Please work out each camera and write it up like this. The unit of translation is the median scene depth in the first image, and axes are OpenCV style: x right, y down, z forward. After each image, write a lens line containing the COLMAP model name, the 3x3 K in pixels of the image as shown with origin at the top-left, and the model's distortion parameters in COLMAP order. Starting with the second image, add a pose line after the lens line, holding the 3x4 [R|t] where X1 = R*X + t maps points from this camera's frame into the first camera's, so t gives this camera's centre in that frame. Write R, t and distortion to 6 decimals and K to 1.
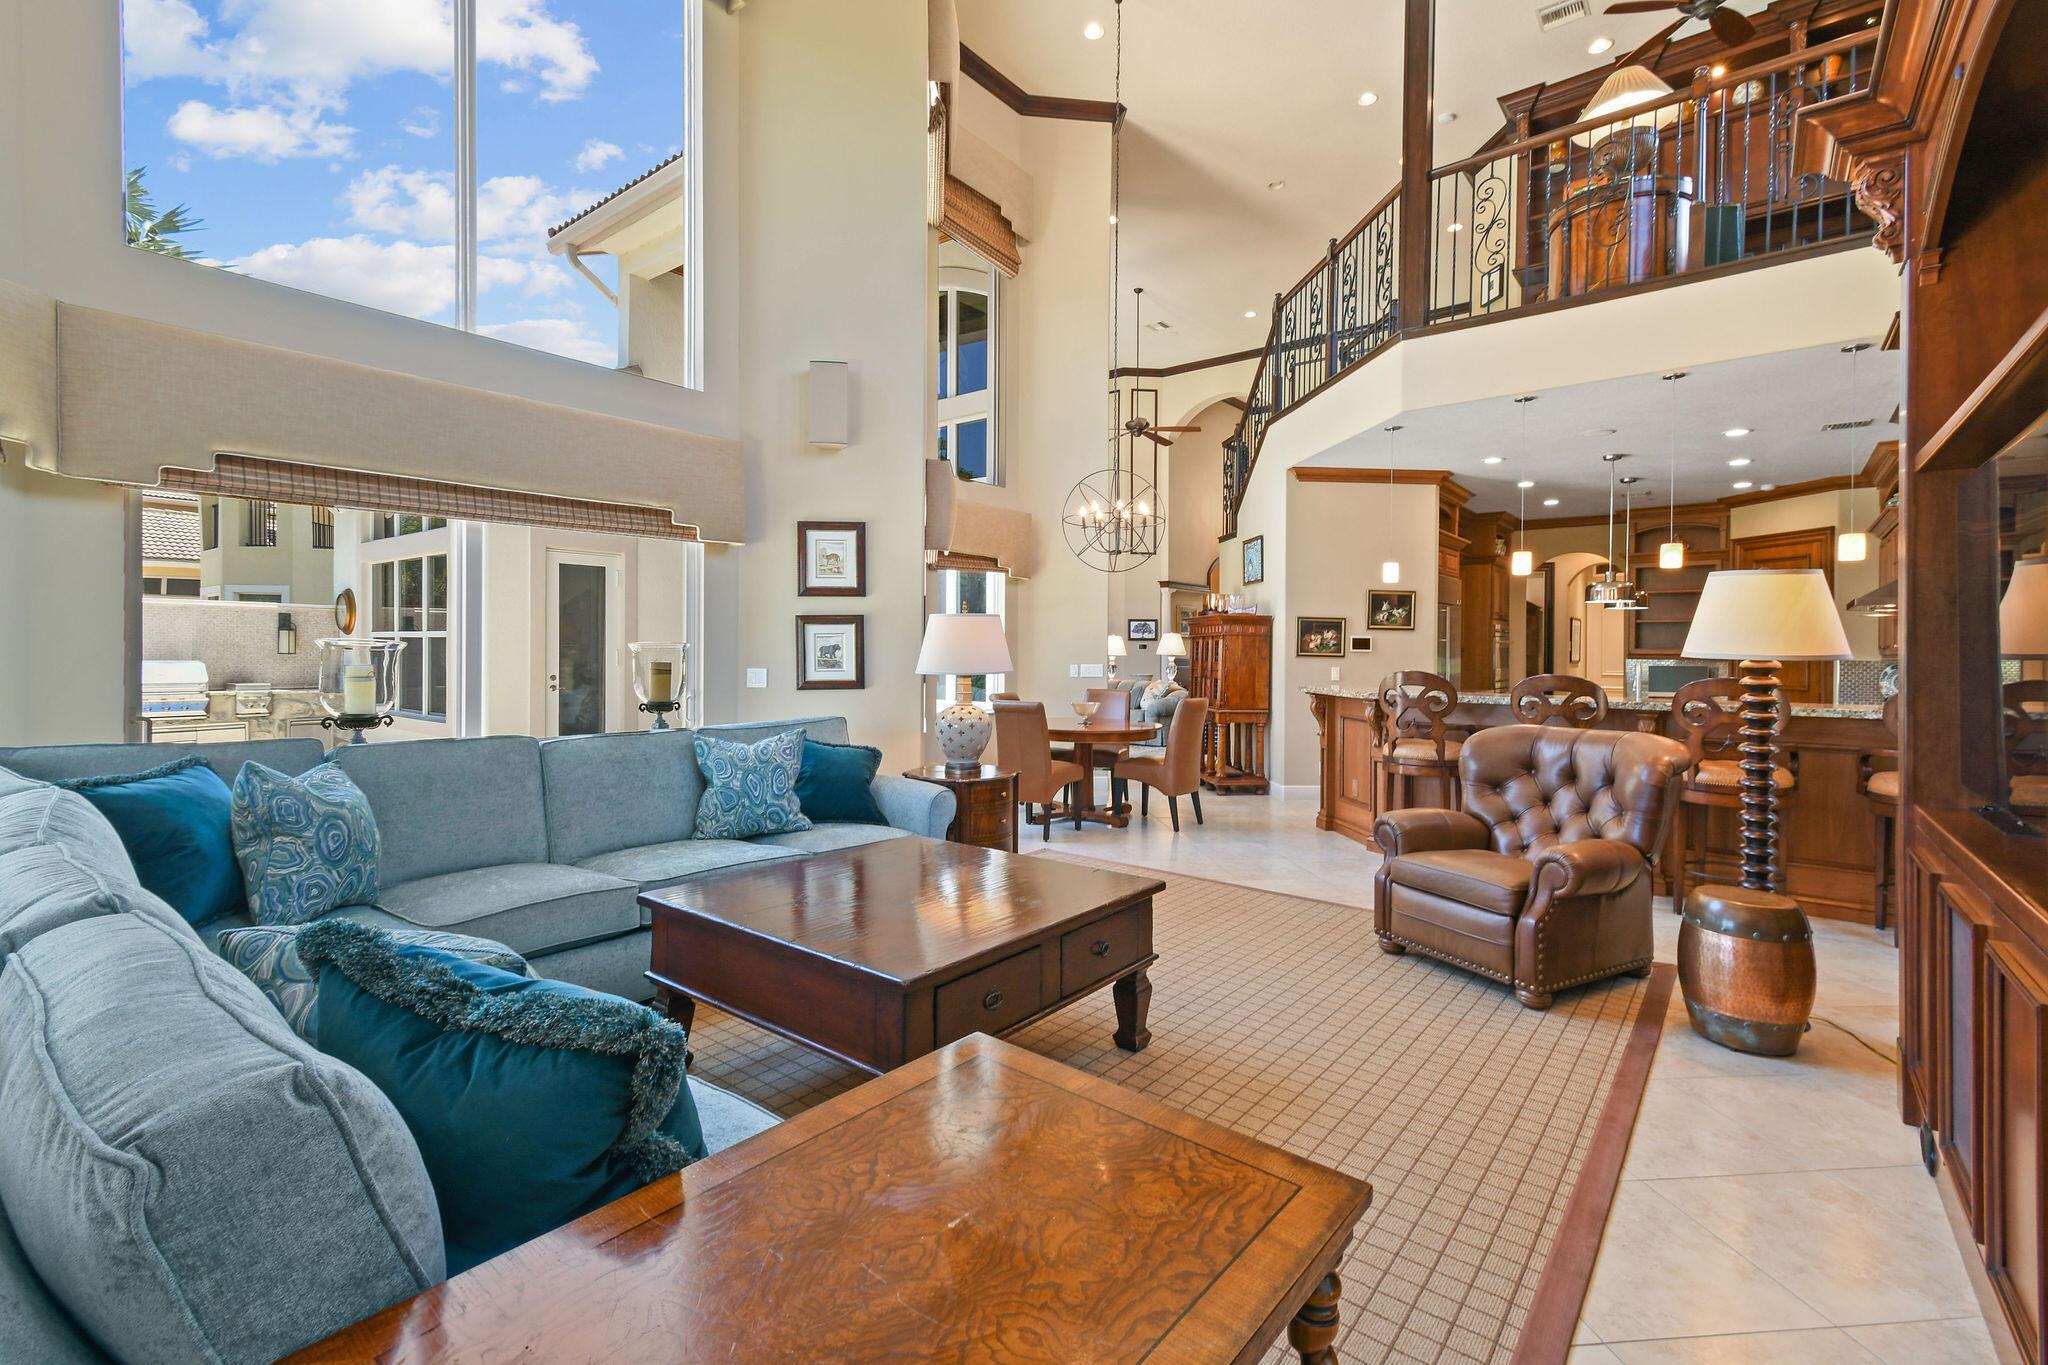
lens RADIAL K [[919.9, 0, 1032.3], [0, 919.9, 650.8], [0, 0, 1]] dist [0.016915, -0.000813]
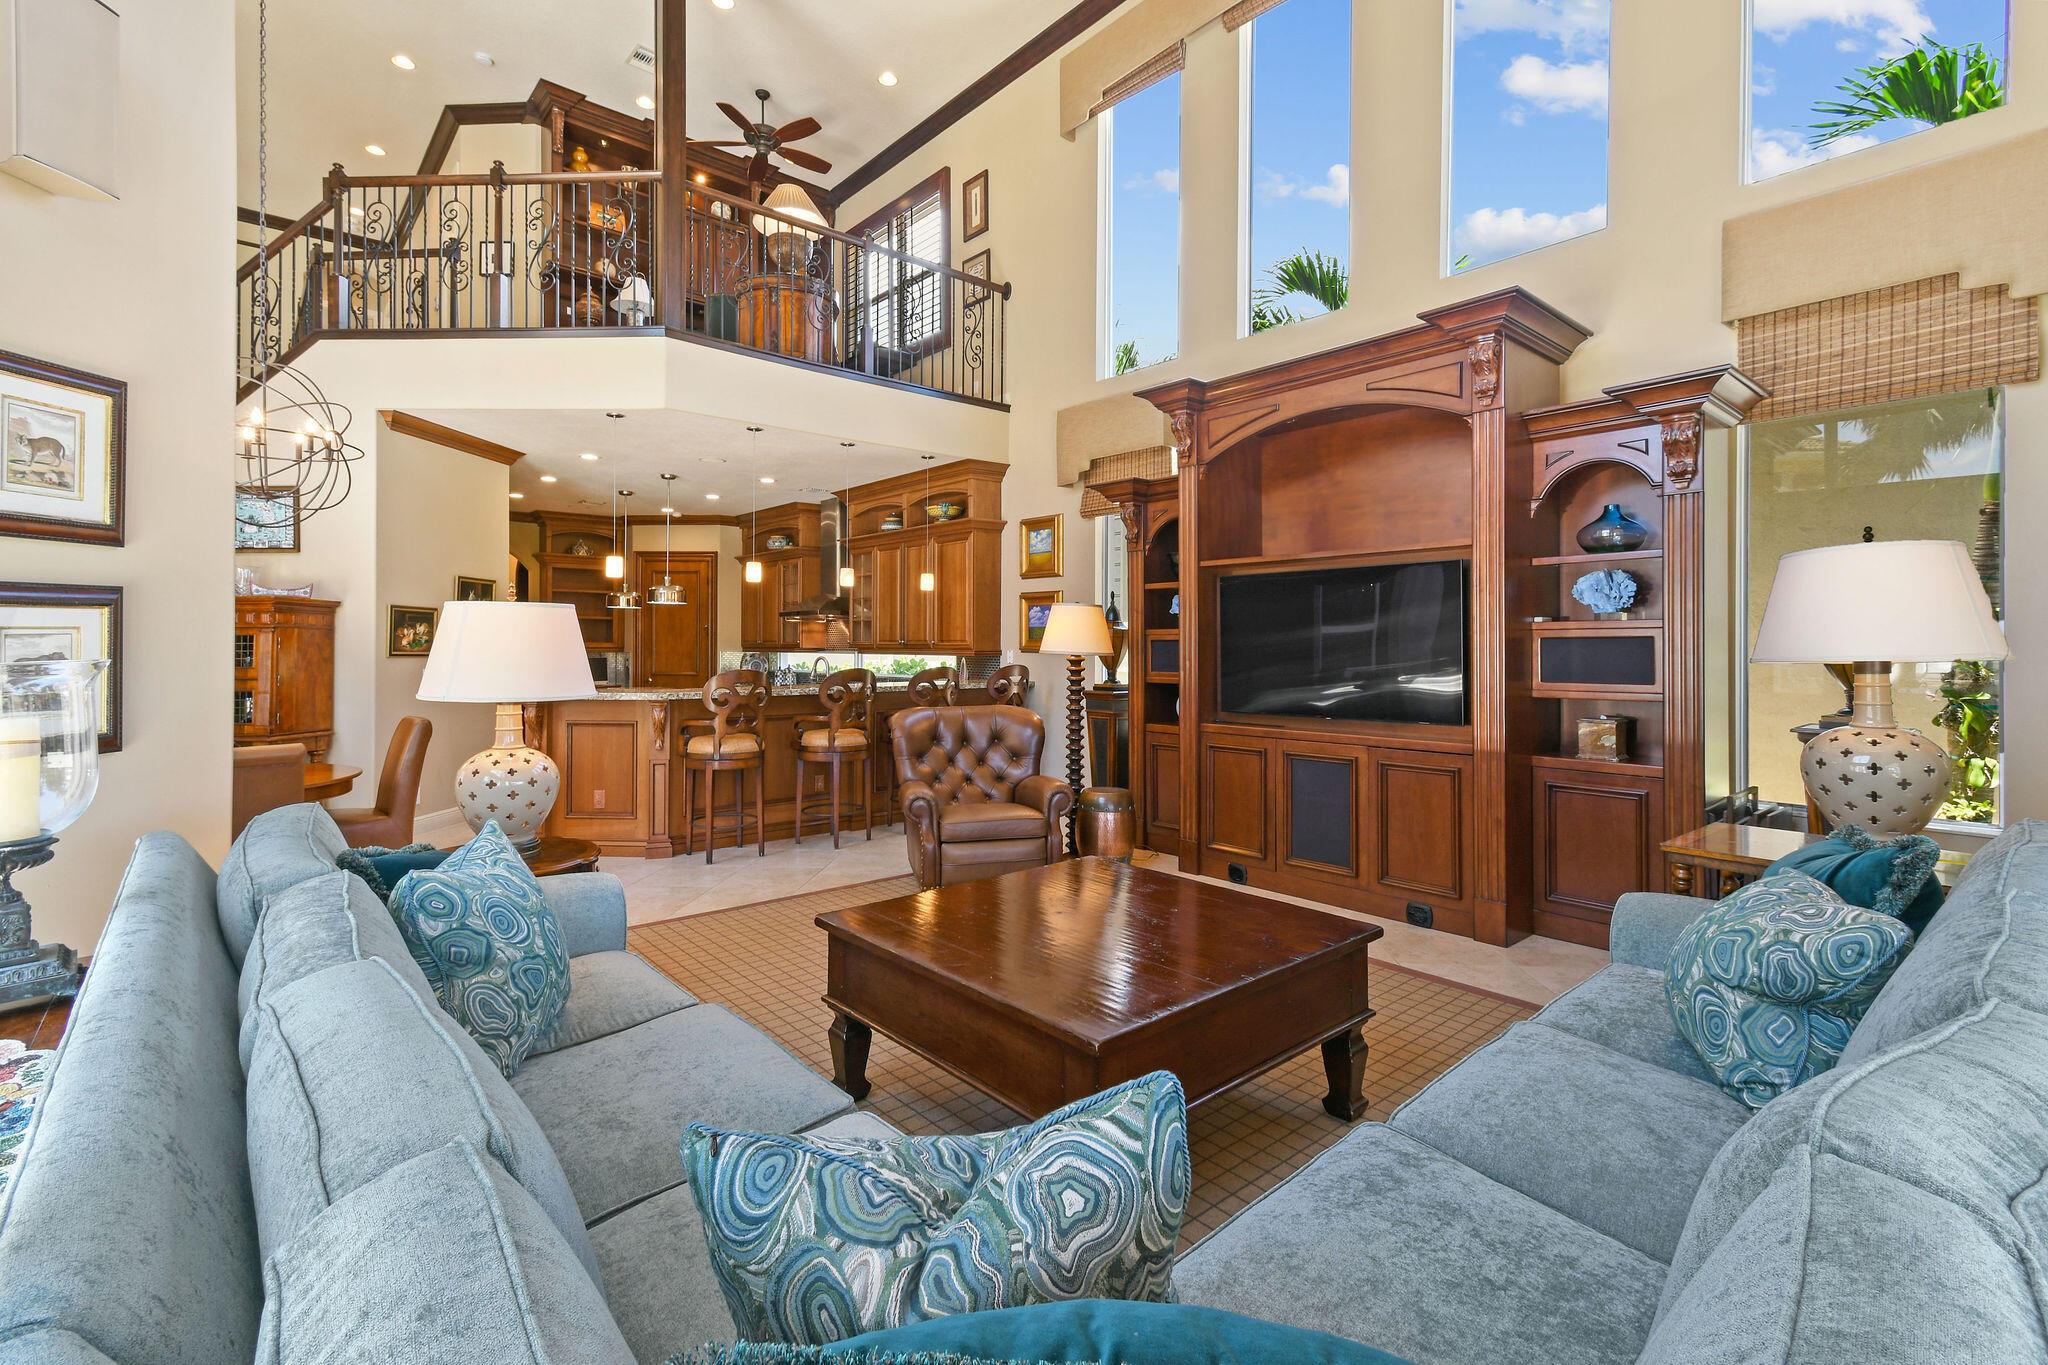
lens RADIAL K [[919.9, 0, 1021.8], [0, 919.9, 645.4], [0, 0, 1]] dist [0.016915, -0.000813]
pose [[0.184245, -0.008465, 0.982844, -0.554199], [0.000030, 0.999963, 0.008607, -0.013774], [-0.982880, -0.001556, 0.184238, 0.481403]]
